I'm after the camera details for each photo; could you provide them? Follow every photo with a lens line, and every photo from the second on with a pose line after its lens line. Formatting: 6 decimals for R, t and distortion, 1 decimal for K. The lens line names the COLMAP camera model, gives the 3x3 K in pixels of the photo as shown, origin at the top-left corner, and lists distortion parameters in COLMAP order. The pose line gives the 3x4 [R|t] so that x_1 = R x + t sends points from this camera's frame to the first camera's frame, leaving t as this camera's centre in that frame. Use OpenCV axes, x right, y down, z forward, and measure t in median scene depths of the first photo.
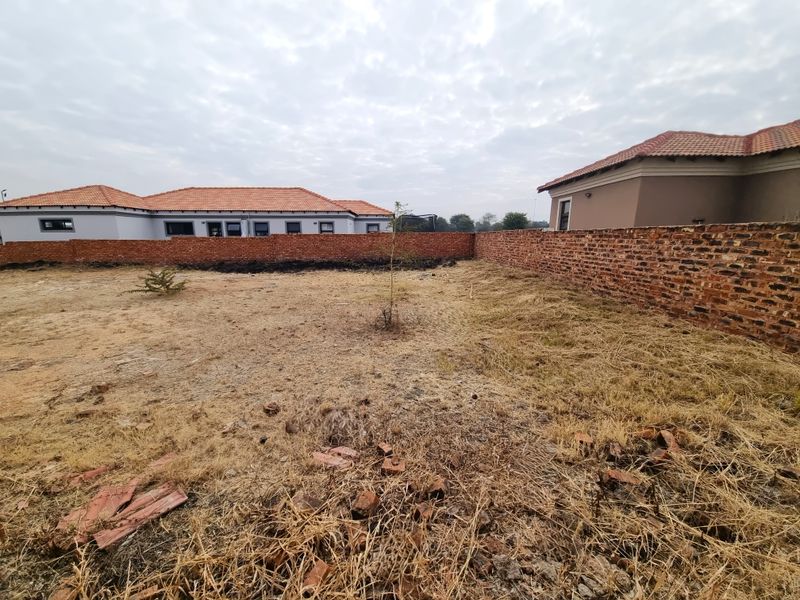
lens RADIAL K [[319.6, 0, 407.8], [0, 319.6, 306.7], [0, 0, 1]] dist [-0.009502, -0.002220]
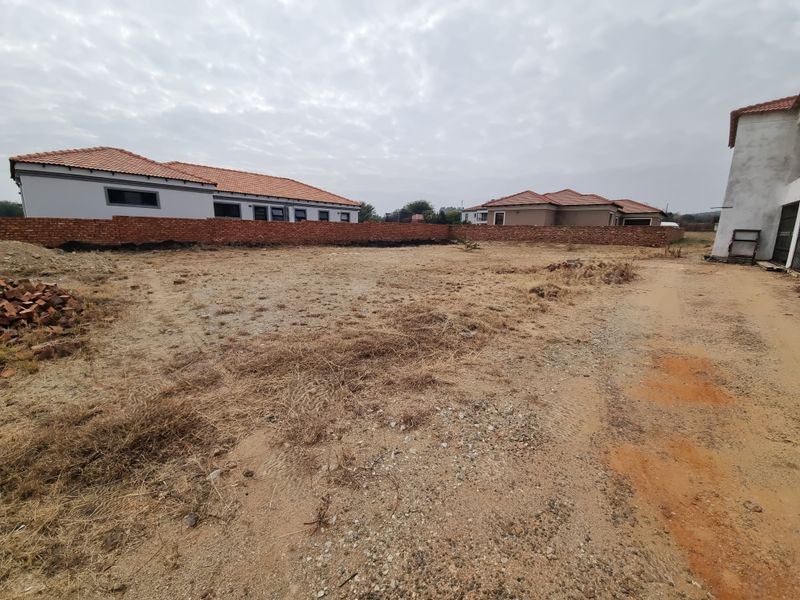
lens RADIAL K [[320.3, 0, 398.8], [0, 320.3, 297.8], [0, 0, 1]] dist [-0.021720, -0.001638]
pose [[0.650039, -0.136684, 0.747507, -1.036893], [0.137833, 0.988581, 0.060904, 0.026933], [-0.747296, 0.063441, 0.661456, -0.007986]]
